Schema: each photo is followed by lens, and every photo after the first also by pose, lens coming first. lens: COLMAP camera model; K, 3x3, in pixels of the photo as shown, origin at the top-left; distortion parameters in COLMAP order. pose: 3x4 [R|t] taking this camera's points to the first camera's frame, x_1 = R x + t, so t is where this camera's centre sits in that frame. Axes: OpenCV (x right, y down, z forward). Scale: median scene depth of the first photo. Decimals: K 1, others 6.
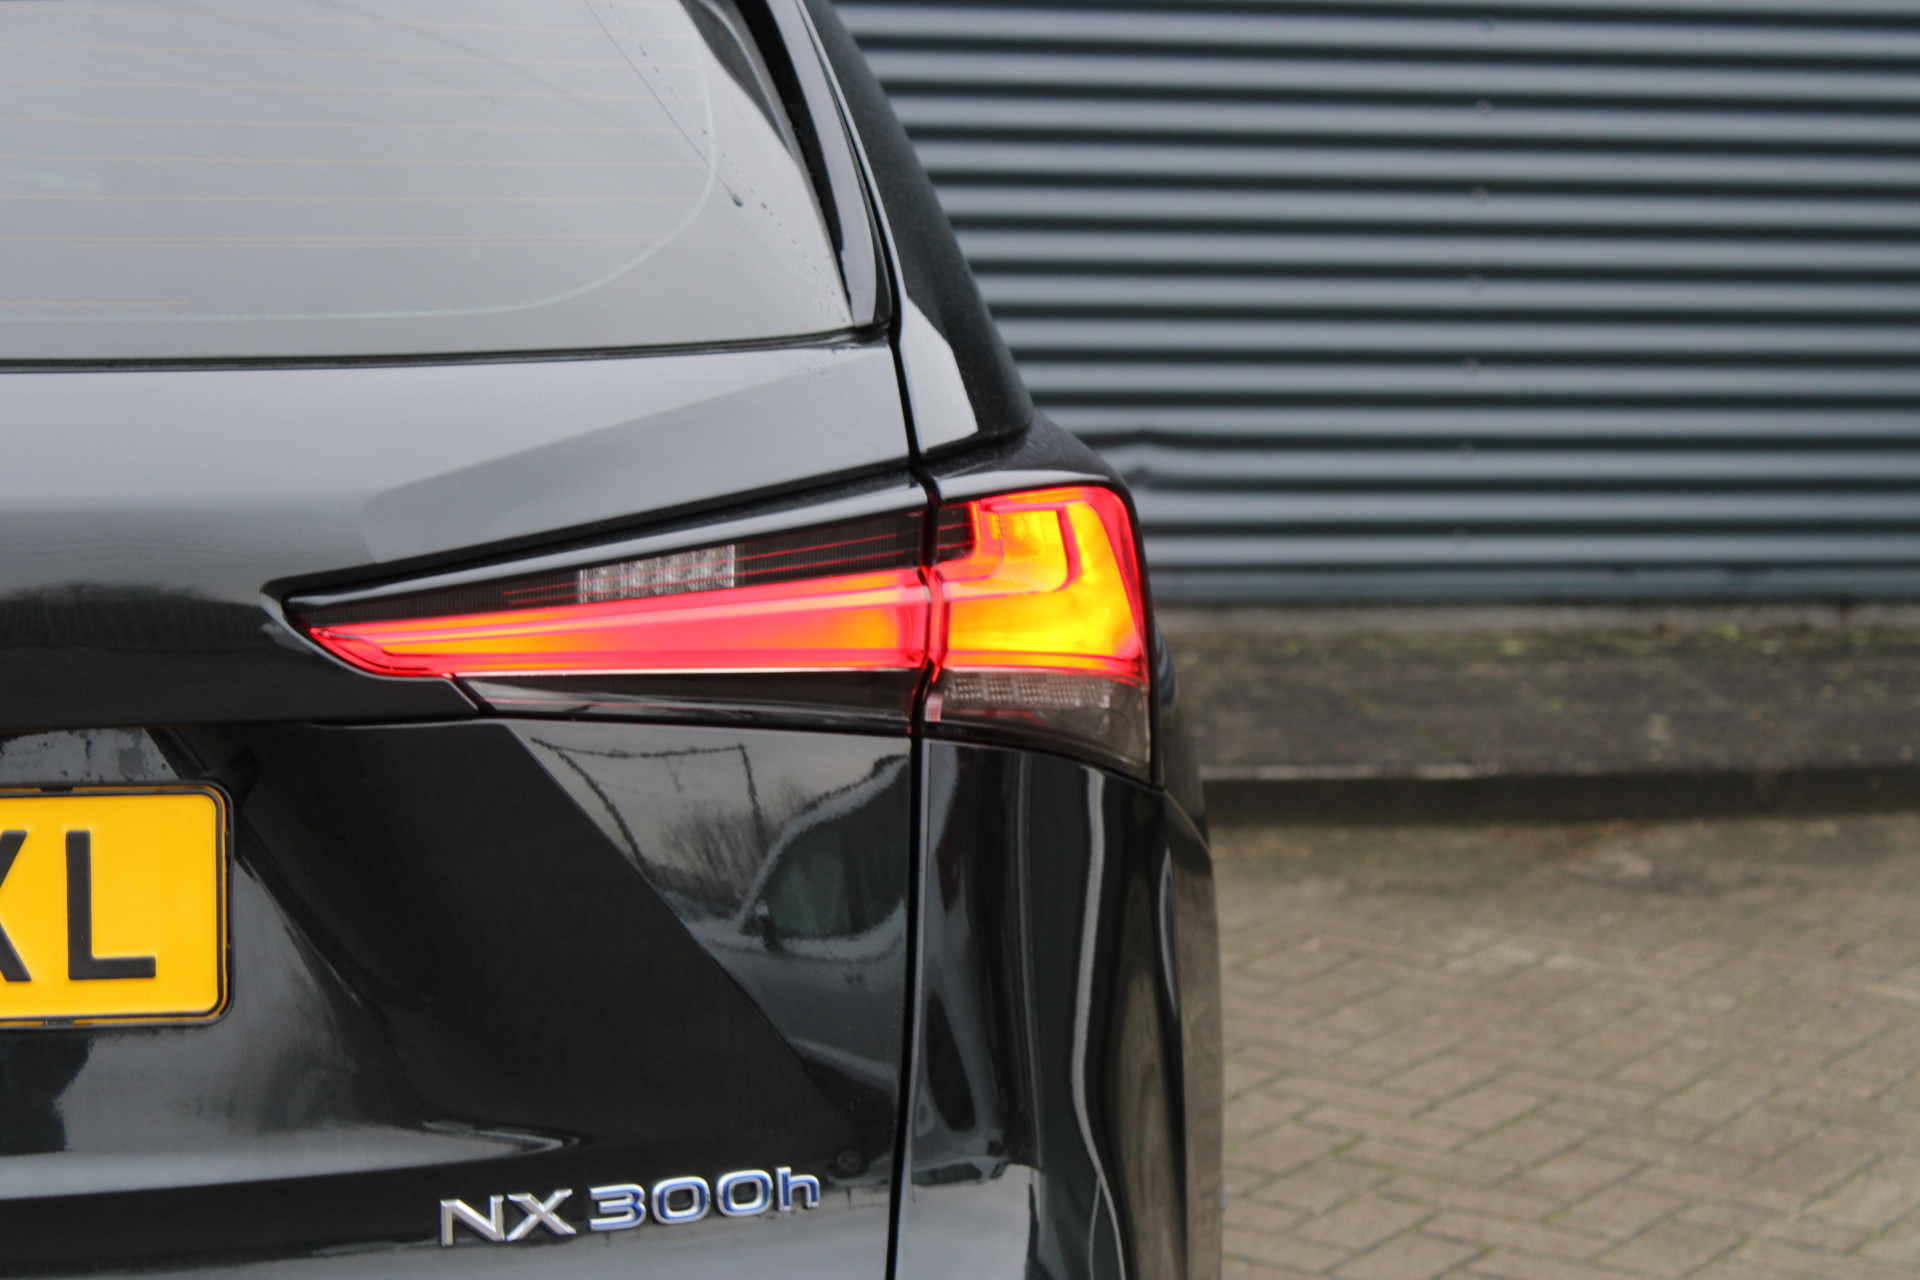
lens RADIAL K [[4848.4, 0, 960.0], [0, 4848.4, 640.0], [0, 0, 1]] dist [0.036353, 0.486318]
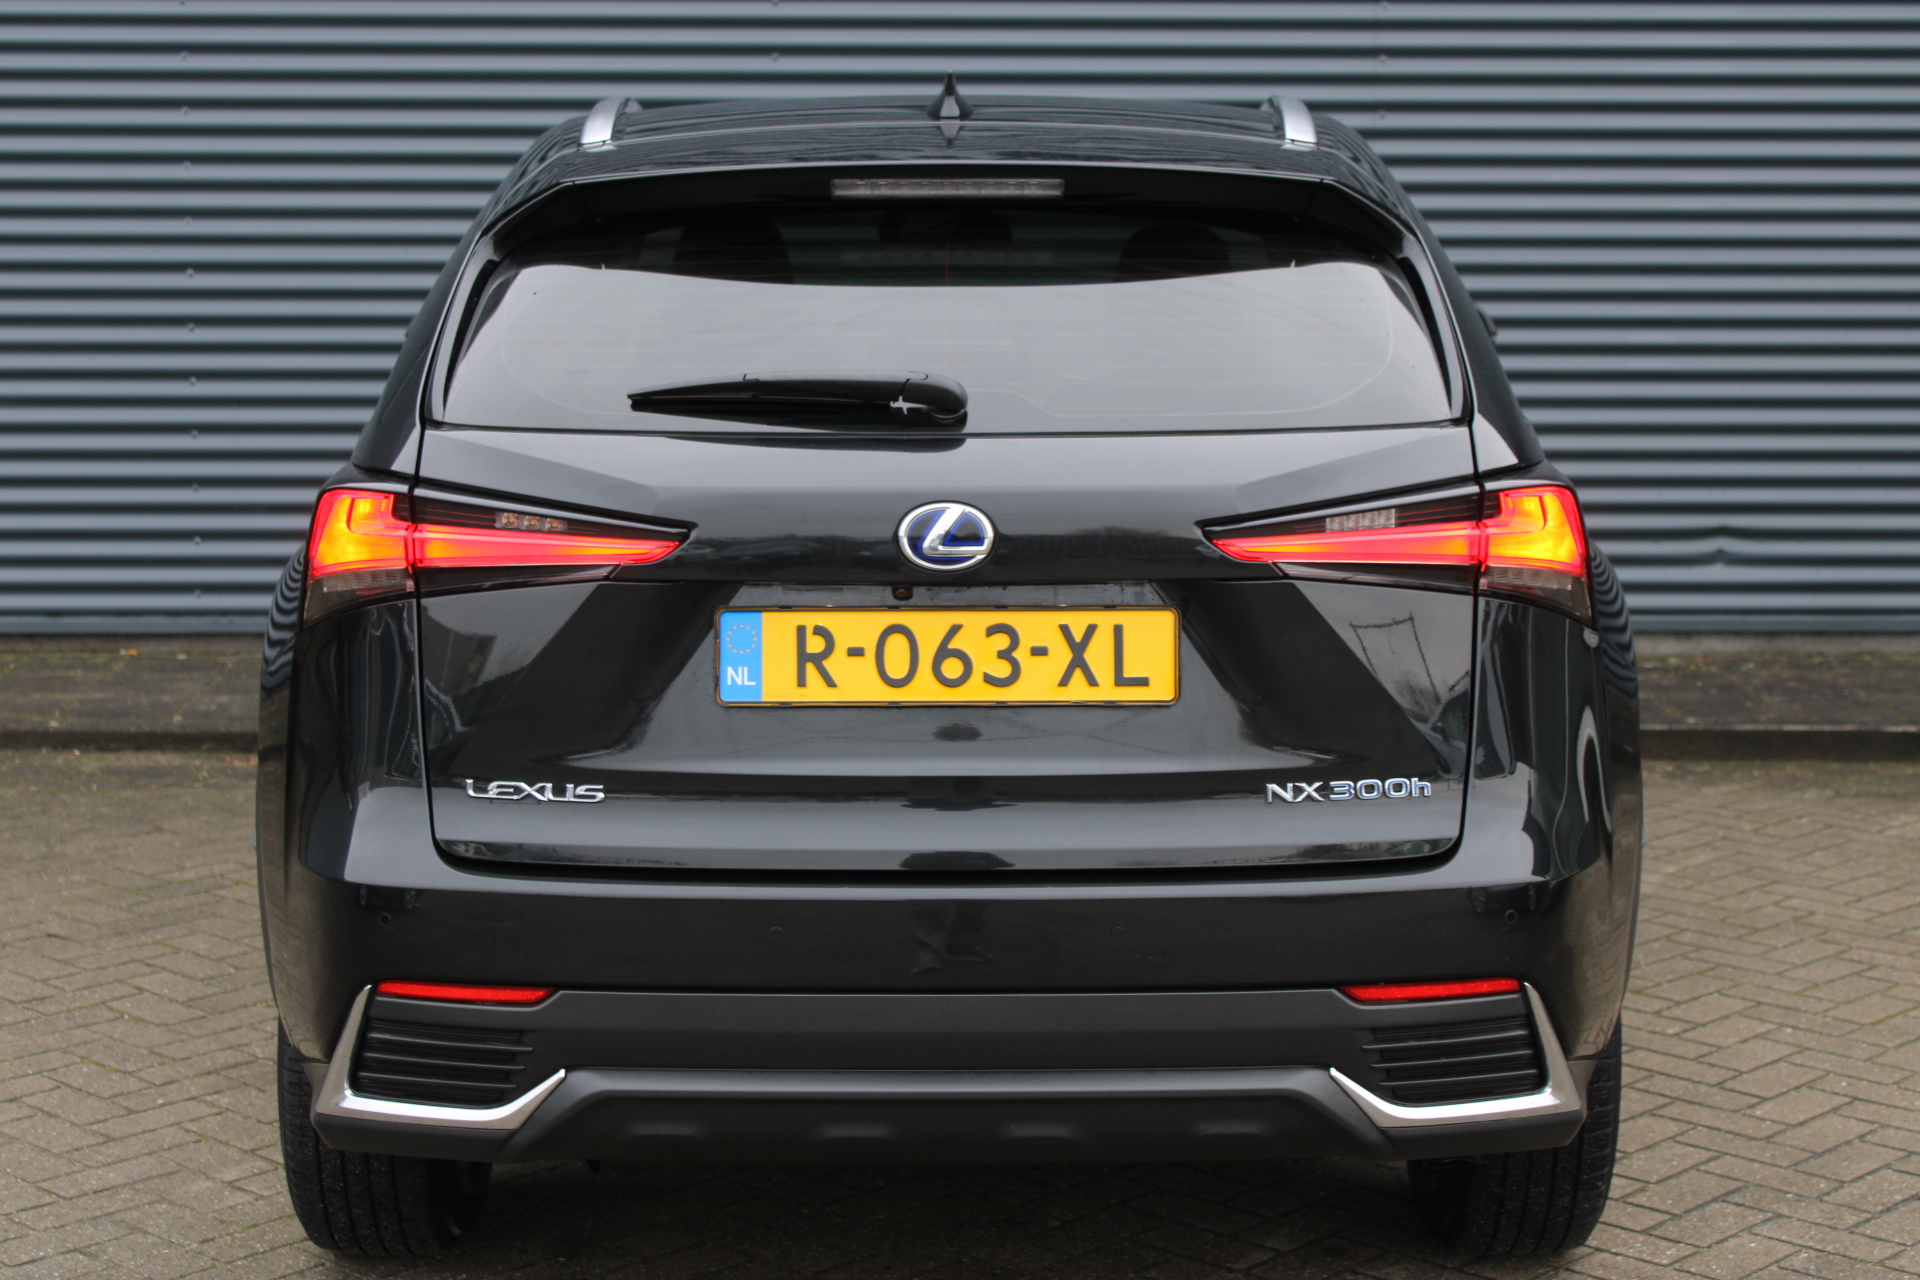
lens RADIAL K [[3036.9, 0, 960.0], [0, 3036.9, 640.0], [0, 0, 1]] dist [0.012703, 0.085213]
pose [[0.976203, 0.004718, -0.216809, 0.022981], [-0.007245, 0.999915, -0.010863, 0.020802], [0.216739, 0.012175, 0.976154, -0.162753]]
